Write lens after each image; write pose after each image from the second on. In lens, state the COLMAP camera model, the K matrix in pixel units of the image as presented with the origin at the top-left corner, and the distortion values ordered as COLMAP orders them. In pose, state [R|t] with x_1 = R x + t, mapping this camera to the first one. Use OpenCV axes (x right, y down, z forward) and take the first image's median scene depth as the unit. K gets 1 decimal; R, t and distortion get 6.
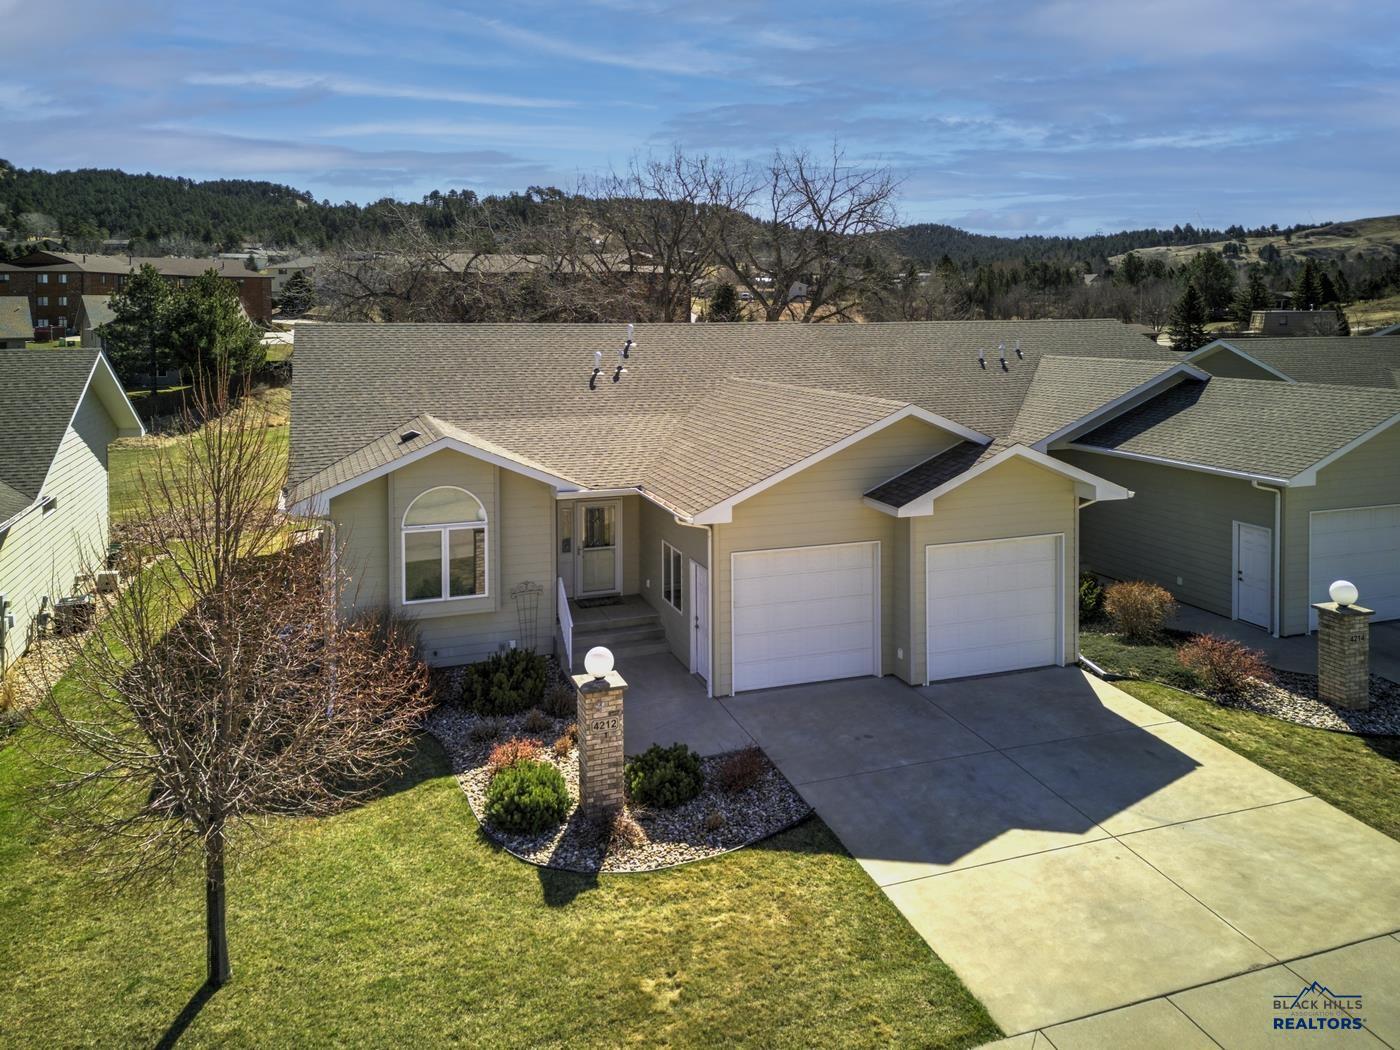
lens RADIAL K [[957.3, 0, 700.0], [0, 957.3, 525.0], [0, 0, 1]] dist [0.029867, -0.002386]
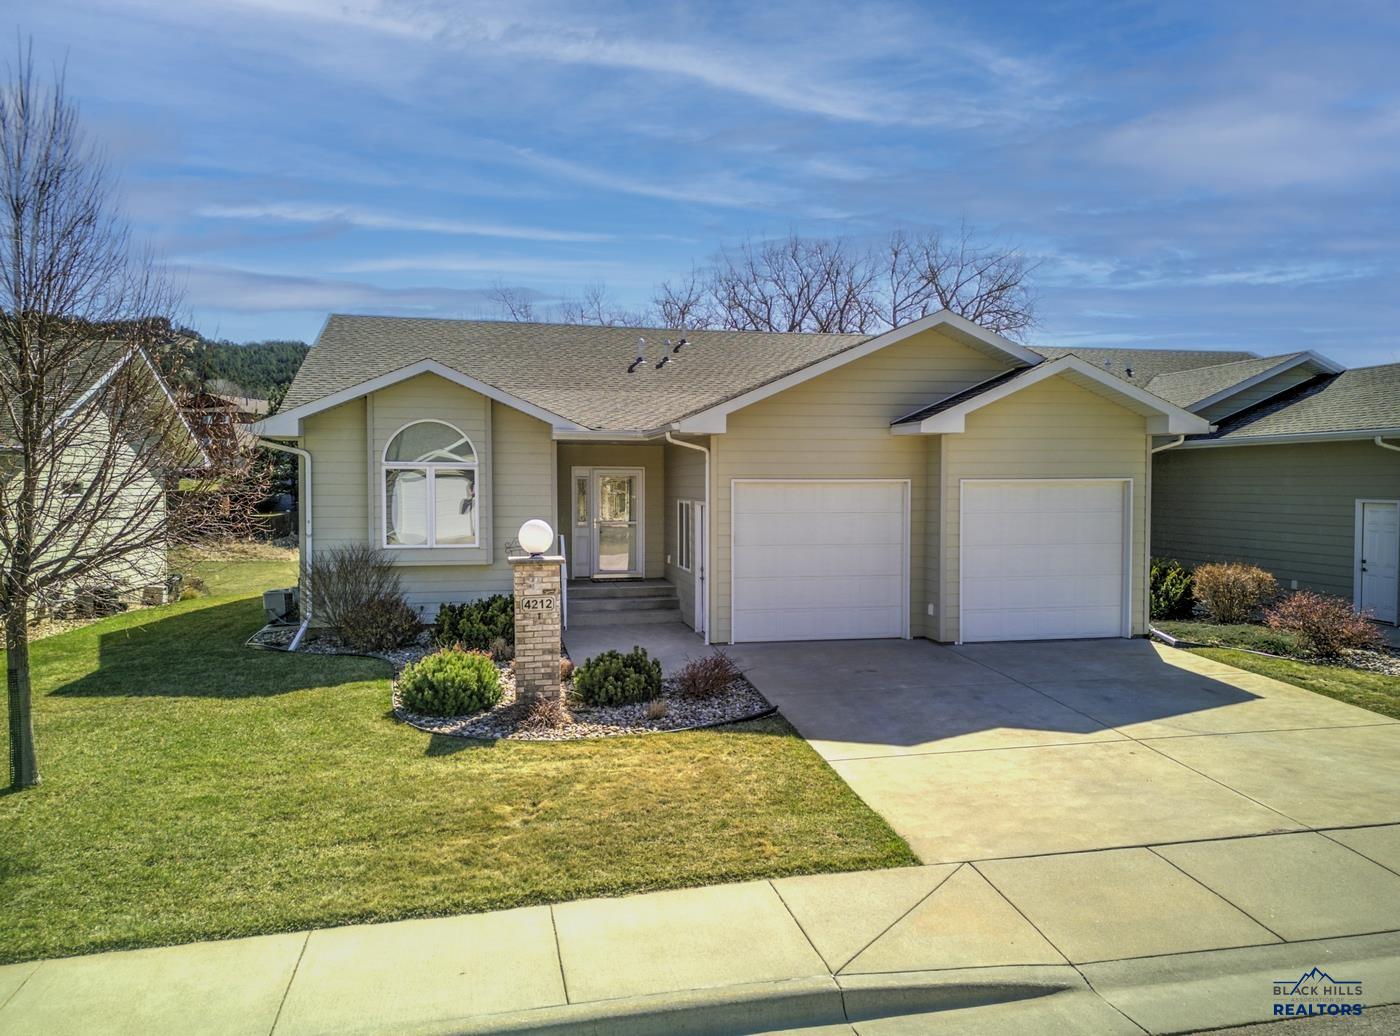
lens RADIAL K [[945.7, 0, 787.3], [0, 945.7, 737.3], [0, 0, 1]] dist [0.052356, -0.030886]
pose [[0.994911, 0.018871, -0.098977, 0.203589], [-0.018972, 0.999820, -0.000080, 0.309769], [0.098958, 0.001957, 0.995090, 0.155948]]
